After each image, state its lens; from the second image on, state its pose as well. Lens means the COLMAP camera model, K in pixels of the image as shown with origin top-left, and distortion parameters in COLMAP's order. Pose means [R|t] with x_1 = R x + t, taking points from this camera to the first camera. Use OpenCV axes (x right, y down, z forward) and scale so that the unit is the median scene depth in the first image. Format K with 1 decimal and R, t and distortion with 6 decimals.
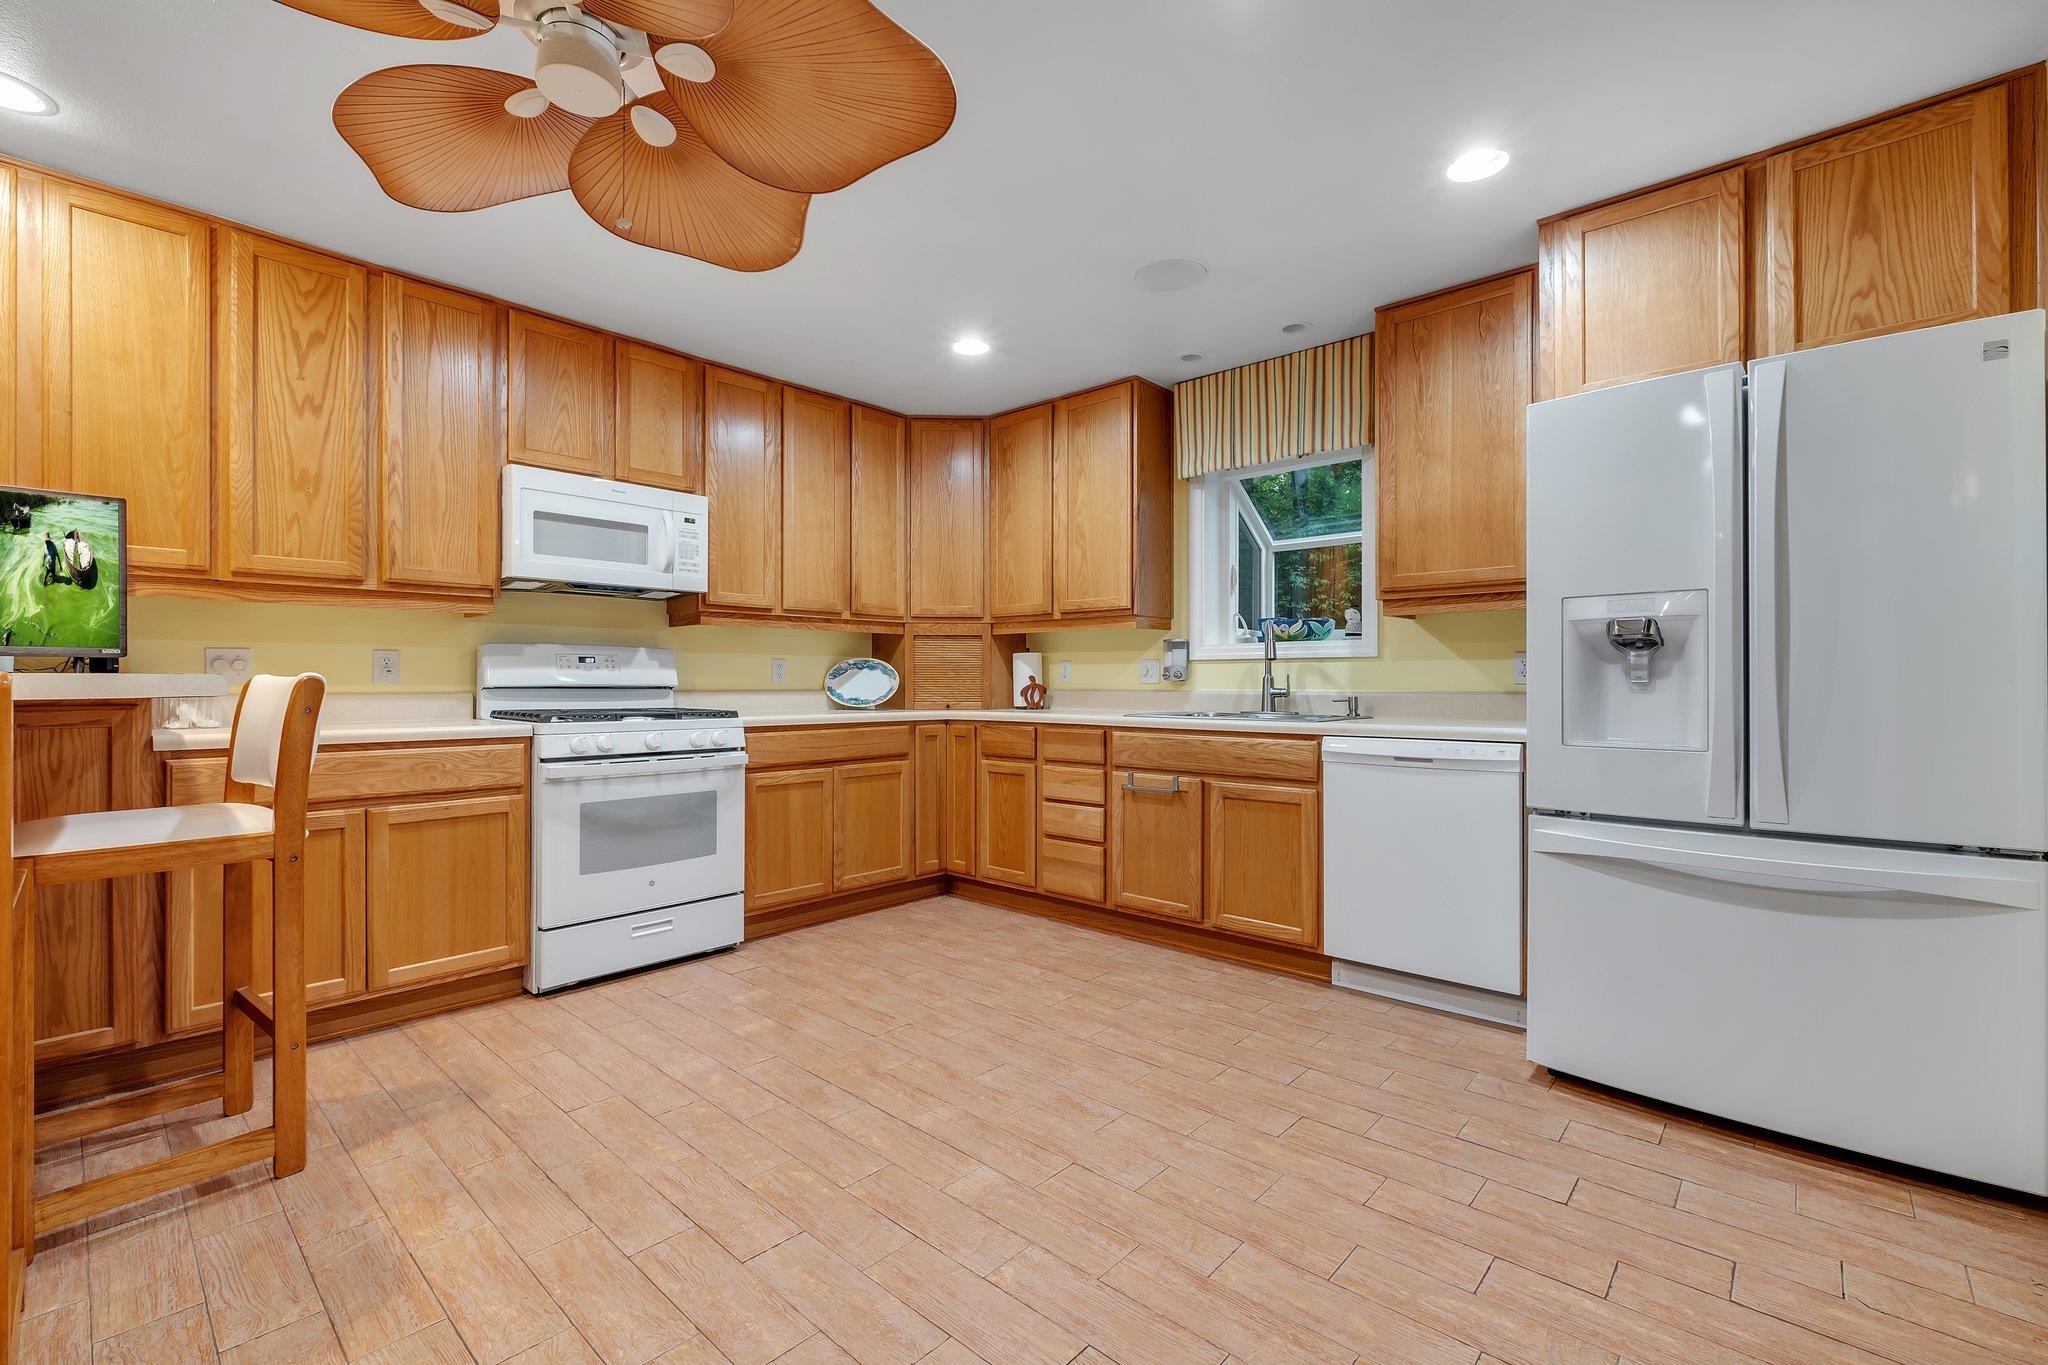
lens RADIAL K [[891.9, 0, 1004.3], [0, 891.9, 680.6], [0, 0, 1]] dist [-0.009643, 0.000775]
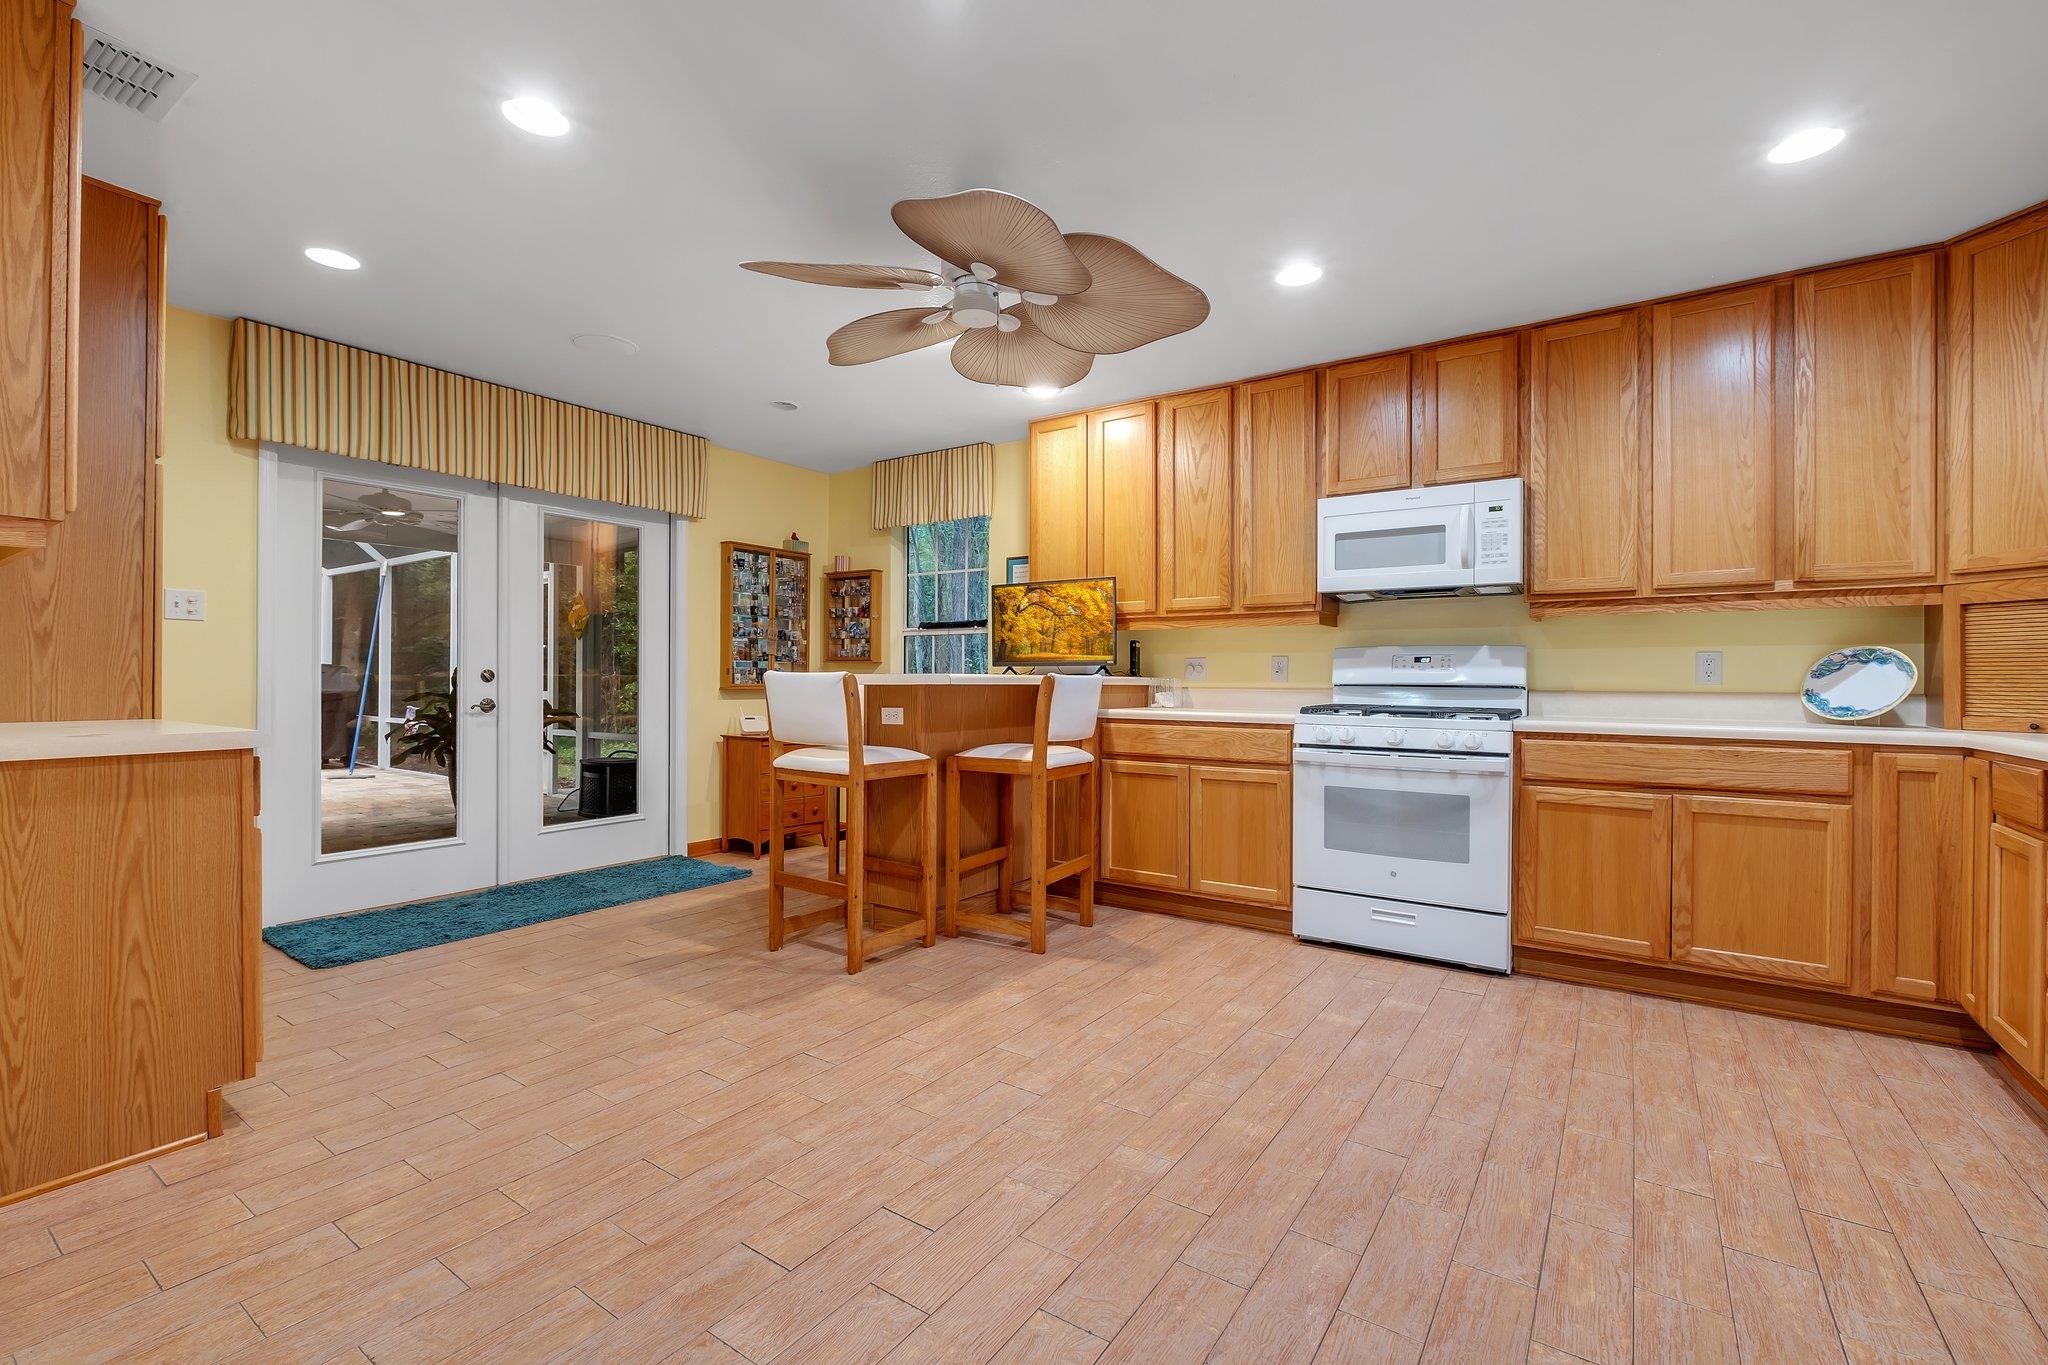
lens RADIAL K [[884.8, 0, 1002.5], [0, 884.8, 680.5], [0, 0, 1]] dist [-0.009252, 0.000637]
pose [[0.127285, 0.001527, -0.991865, 0.523902], [-0.003867, 0.999992, 0.001043, 0.002250], [0.991859, 0.003702, 0.127290, 0.382339]]
